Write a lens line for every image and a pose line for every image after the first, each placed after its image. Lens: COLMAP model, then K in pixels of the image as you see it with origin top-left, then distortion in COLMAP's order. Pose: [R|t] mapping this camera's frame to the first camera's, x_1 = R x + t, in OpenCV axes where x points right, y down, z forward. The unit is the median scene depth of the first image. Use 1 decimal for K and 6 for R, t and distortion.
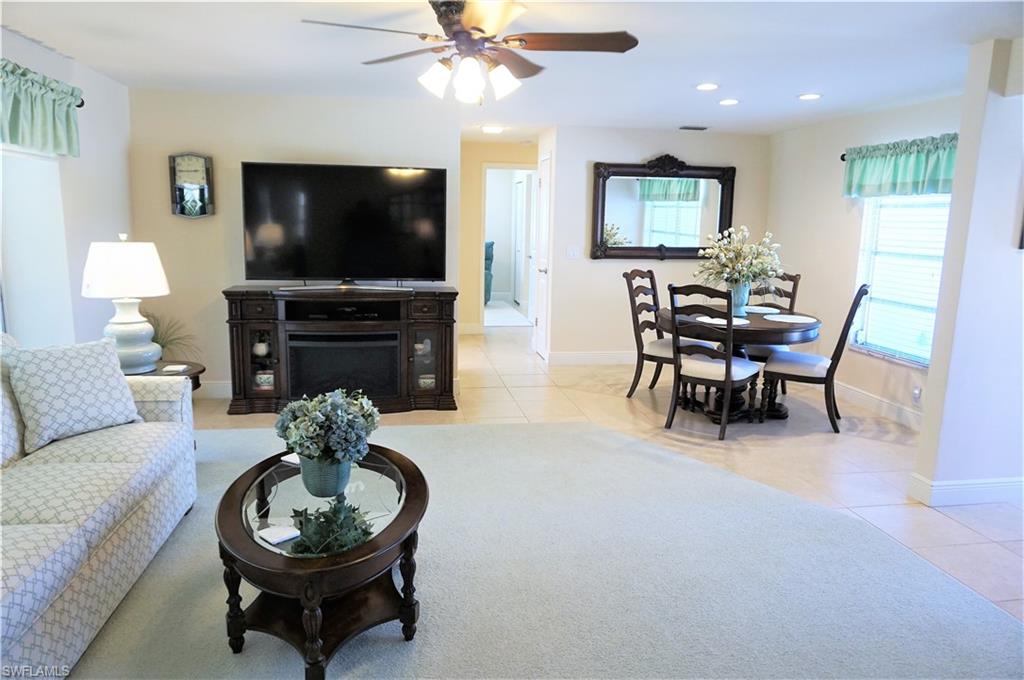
lens RADIAL K [[691.2, 0, 506.9], [0, 691.2, 344.8], [0, 0, 1]] dist [-0.035803, 0.031497]
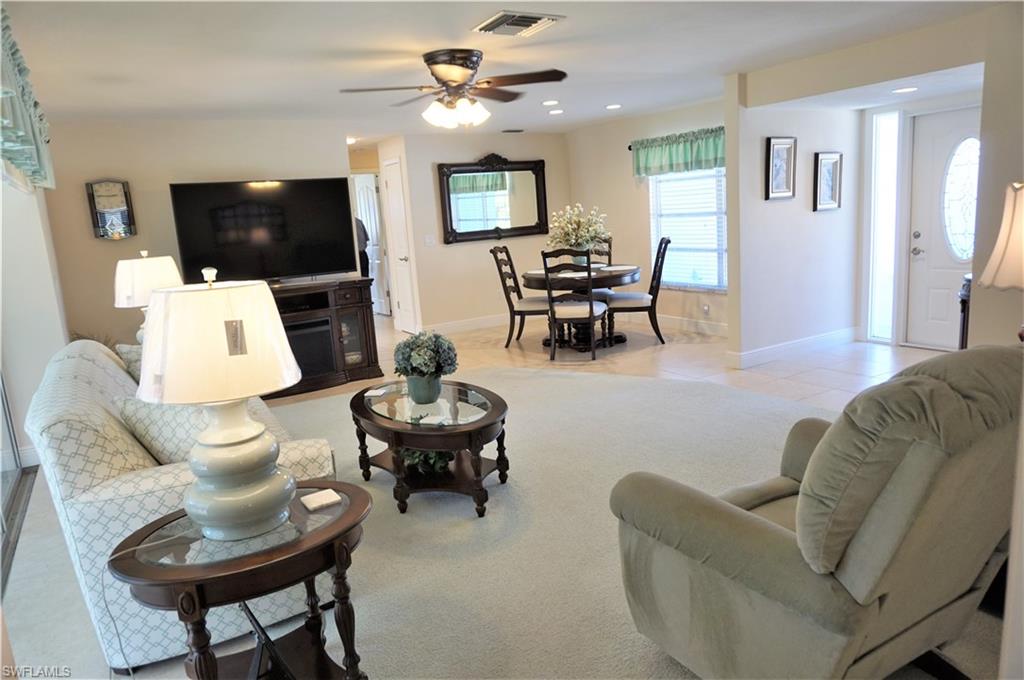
lens RADIAL K [[691.2, 0, 504.7], [0, 691.2, 342.0], [0, 0, 1]] dist [-0.035803, 0.031497]
pose [[0.929143, -0.150596, 0.337659, -0.281339], [0.151090, 0.988204, 0.024982, 0.038019], [-0.337438, 0.027805, 0.940937, -0.206064]]
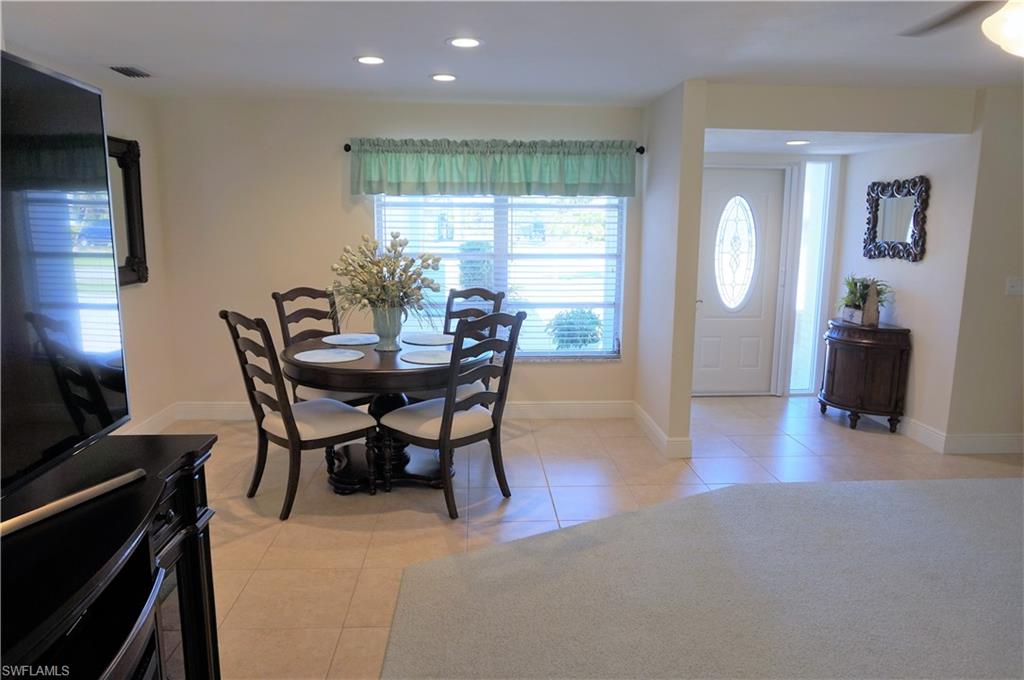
lens RADIAL K [[691.2, 0, 511.1], [0, 691.2, 340.0], [0, 0, 1]] dist [-0.035803, 0.031497]
pose [[0.097155, -0.177926, 0.979236, -0.406775], [0.176267, 0.971413, 0.159016, -0.153345], [-0.979536, 0.157158, 0.125740, 0.794621]]
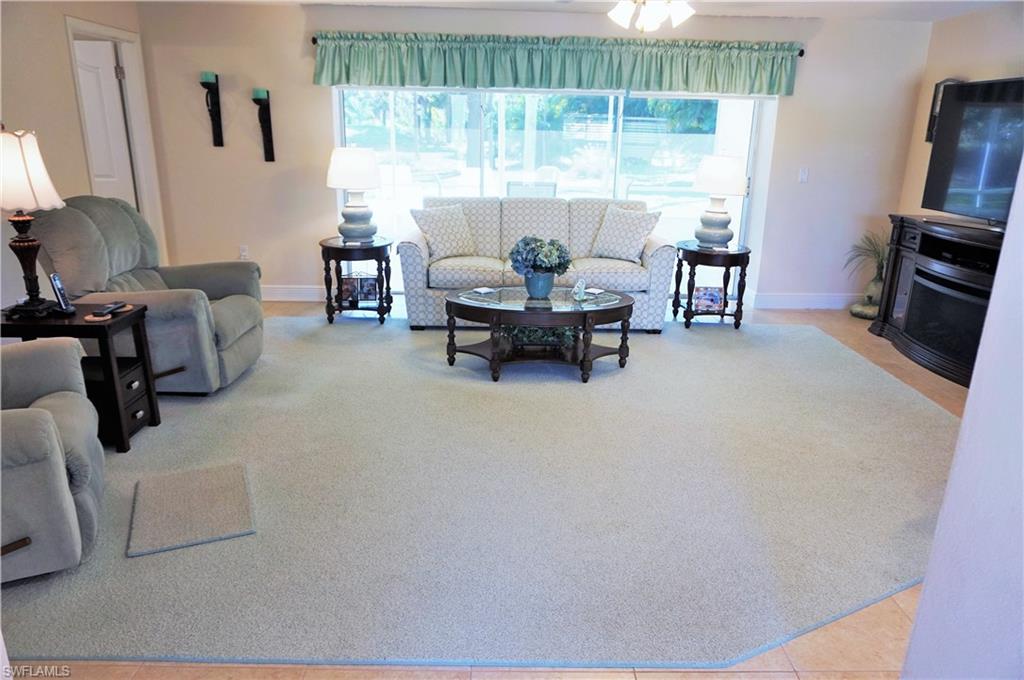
lens RADIAL K [[691.2, 0, 511.8], [0, 691.2, 337.4], [0, 0, 1]] dist [-0.035803, 0.031497]
pose [[-0.148291, 0.258976, -0.954432, 0.677643], [-0.200884, 0.937094, 0.285483, -0.080917], [0.968326, 0.234065, -0.086938, 0.548103]]
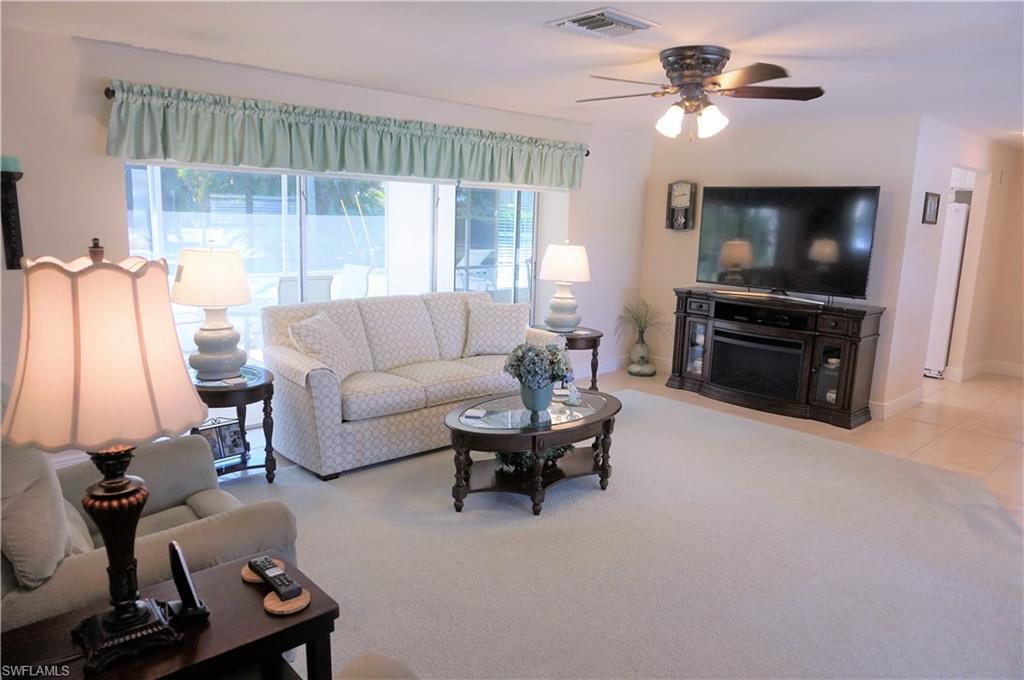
lens RADIAL K [[691.2, 0, 509.6], [0, 691.2, 347.6], [0, 0, 1]] dist [-0.035803, 0.031497]
pose [[0.556796, 0.151220, -0.816769, 0.453289], [-0.166951, 0.983597, 0.068296, -0.007077], [0.813699, 0.098333, 0.572909, 0.029483]]
